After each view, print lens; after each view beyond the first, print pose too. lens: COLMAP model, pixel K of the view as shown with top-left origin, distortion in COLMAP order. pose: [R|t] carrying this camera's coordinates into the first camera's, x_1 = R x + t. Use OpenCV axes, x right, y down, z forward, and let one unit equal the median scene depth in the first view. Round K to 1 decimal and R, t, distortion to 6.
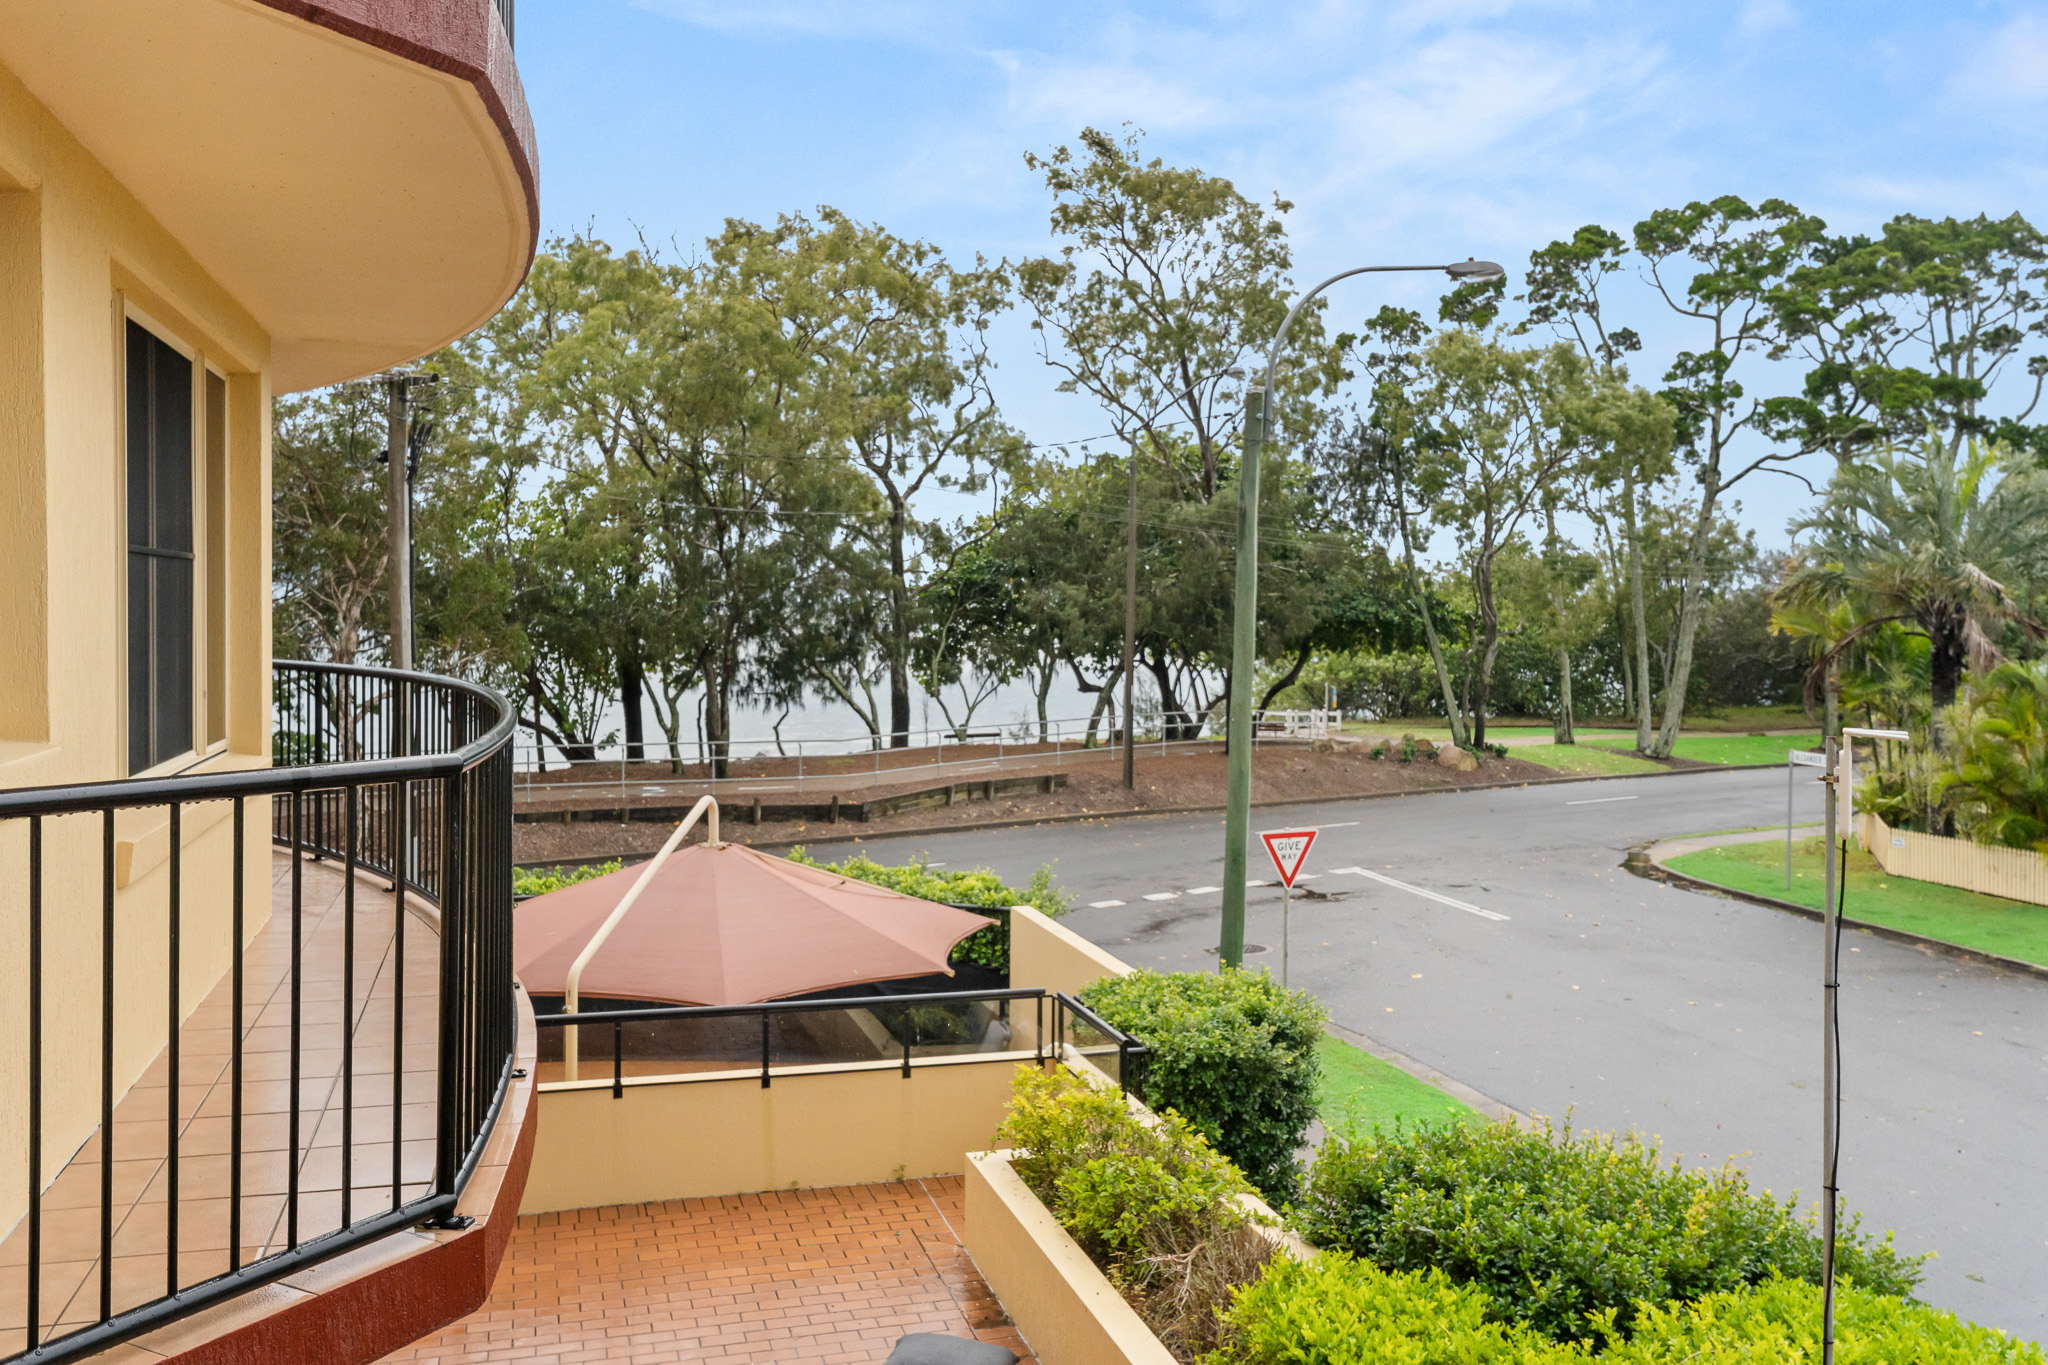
lens RADIAL K [[1644.5, 0, 1032.9], [0, 1644.5, 669.0], [0, 0, 1]] dist [0.006907, 0.021370]
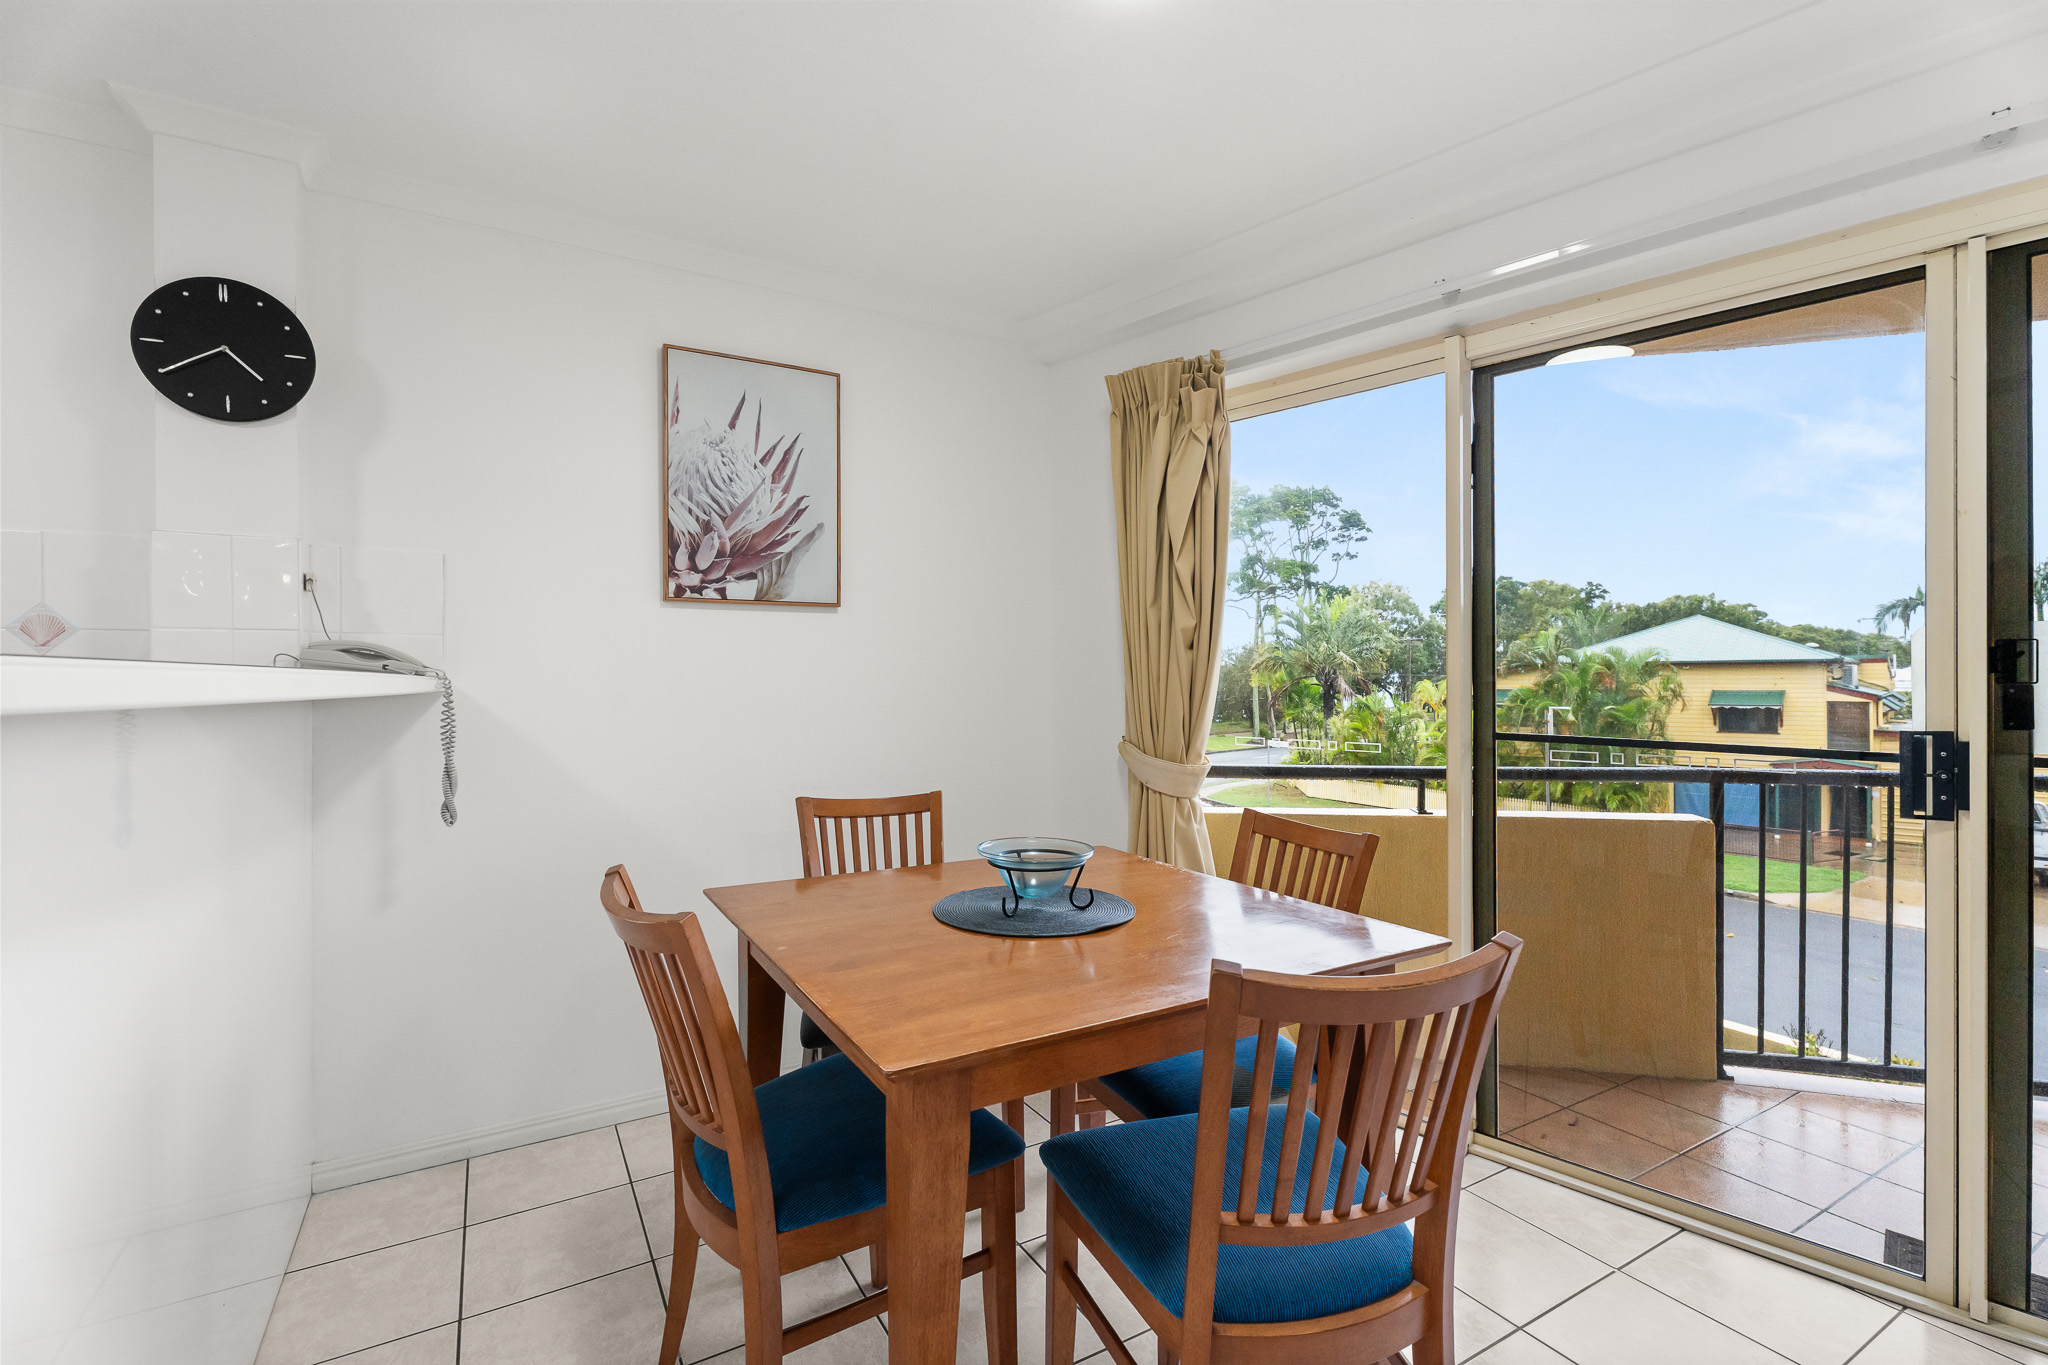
lens RADIAL K [[907.3, 0, 1023.7], [0, 907.3, 681.3], [0, 0, 1]] dist [0.004865, -0.001722]
pose [[0.973054, -0.016227, 0.230008, -0.067188], [0.024076, 0.999218, -0.031362, 0.001714], [-0.229319, 0.036054, 0.972683, -0.038812]]
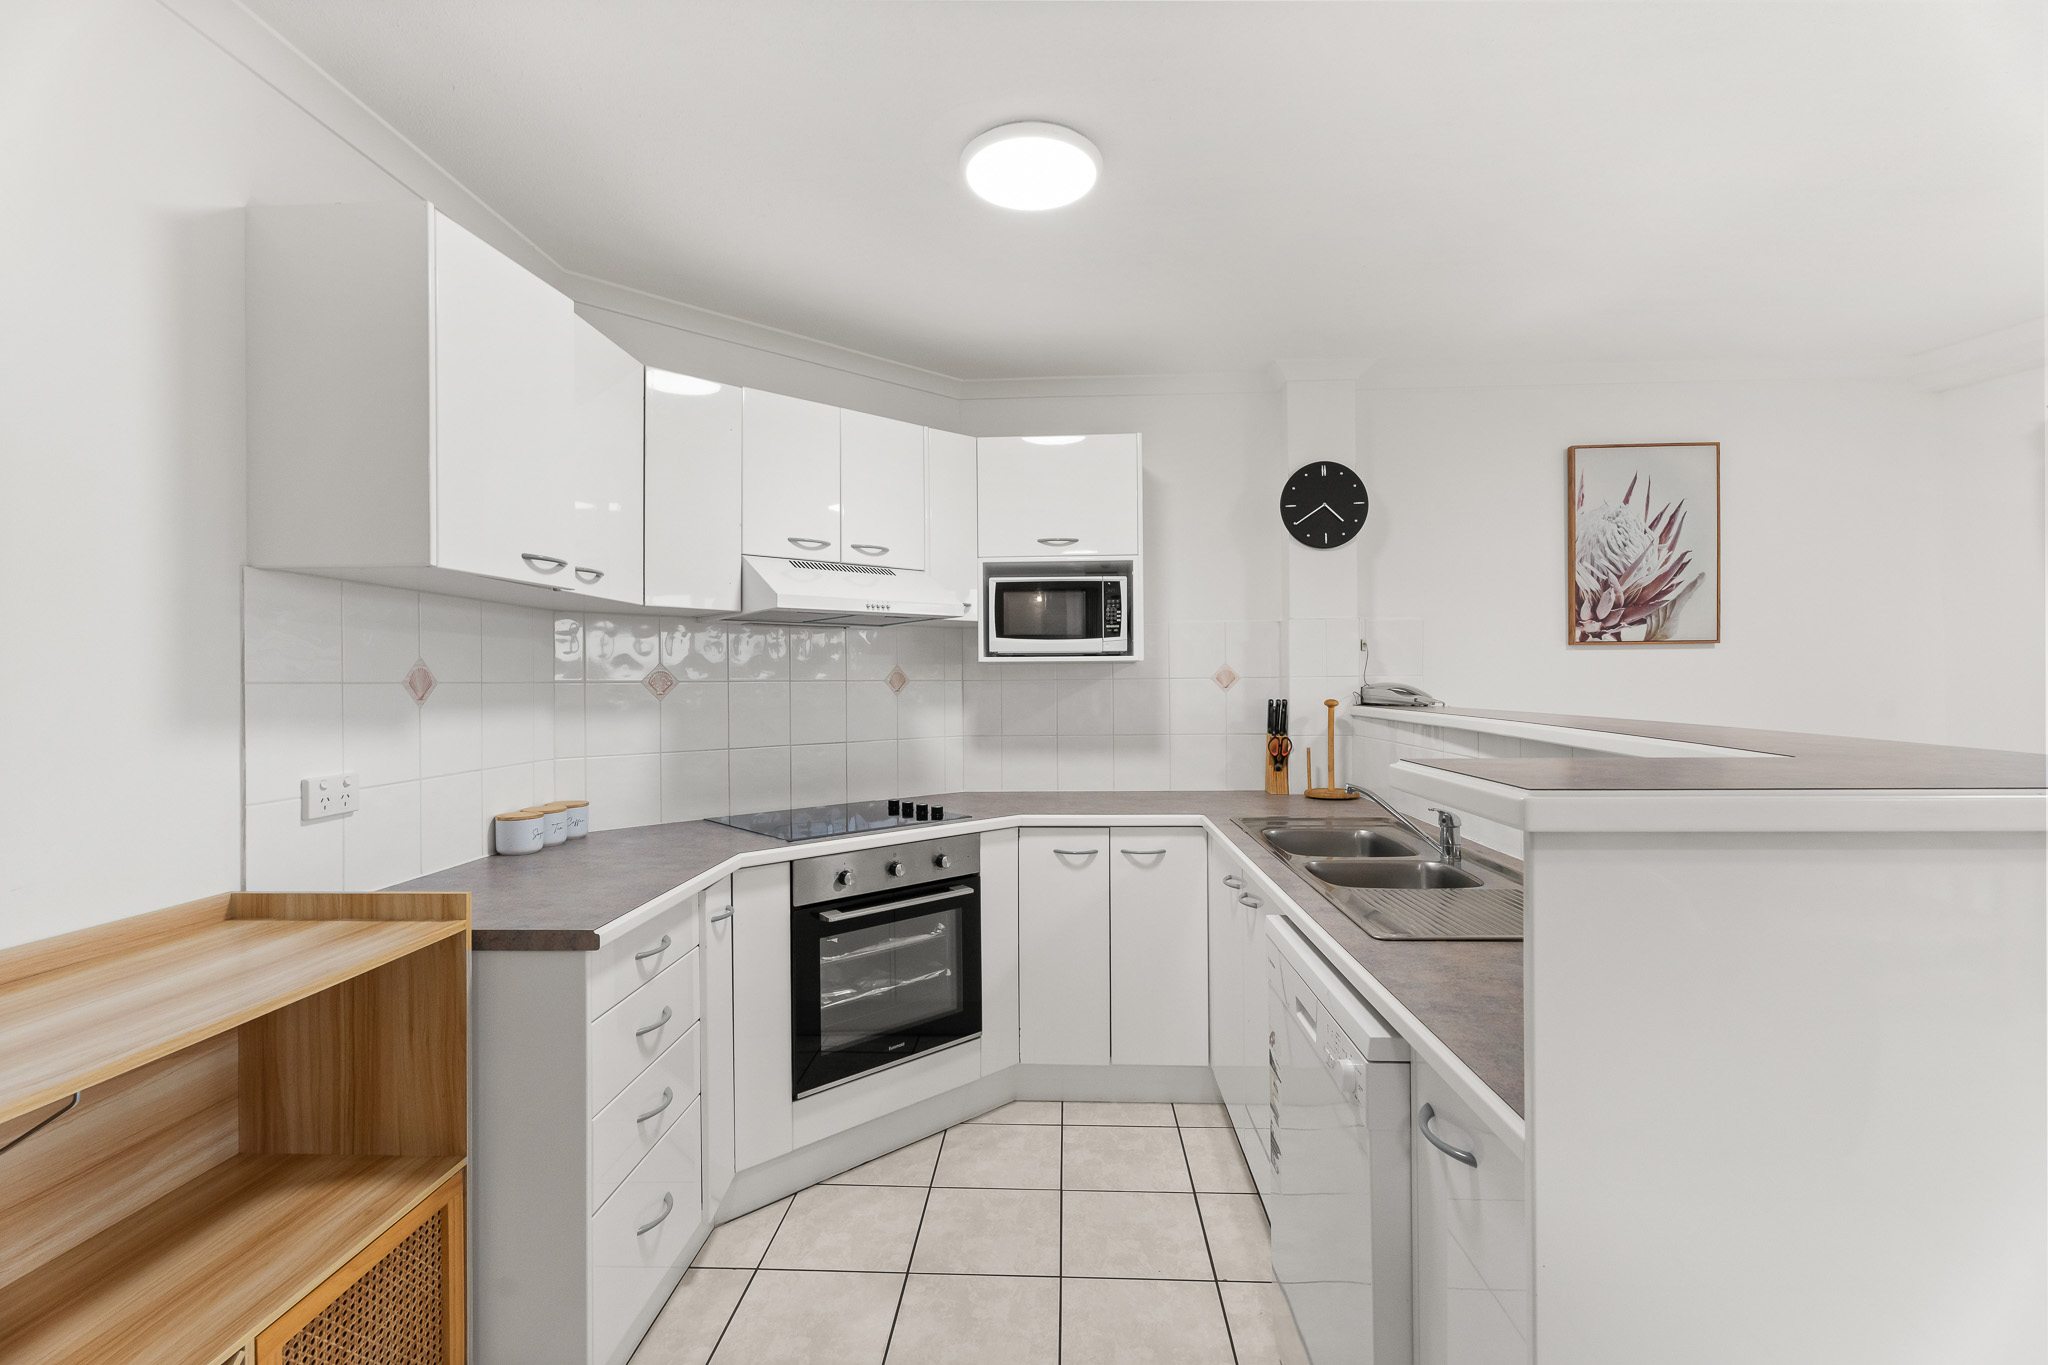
lens RADIAL K [[907.3, 0, 1024.3], [0, 907.3, 681.5], [0, 0, 1]] dist [0.004865, -0.001722]
pose [[0.940900, -0.020874, -0.338041, -0.088756], [0.007715, 0.999161, -0.040225, 0.000210], [0.338597, 0.035240, 0.940271, -0.058739]]
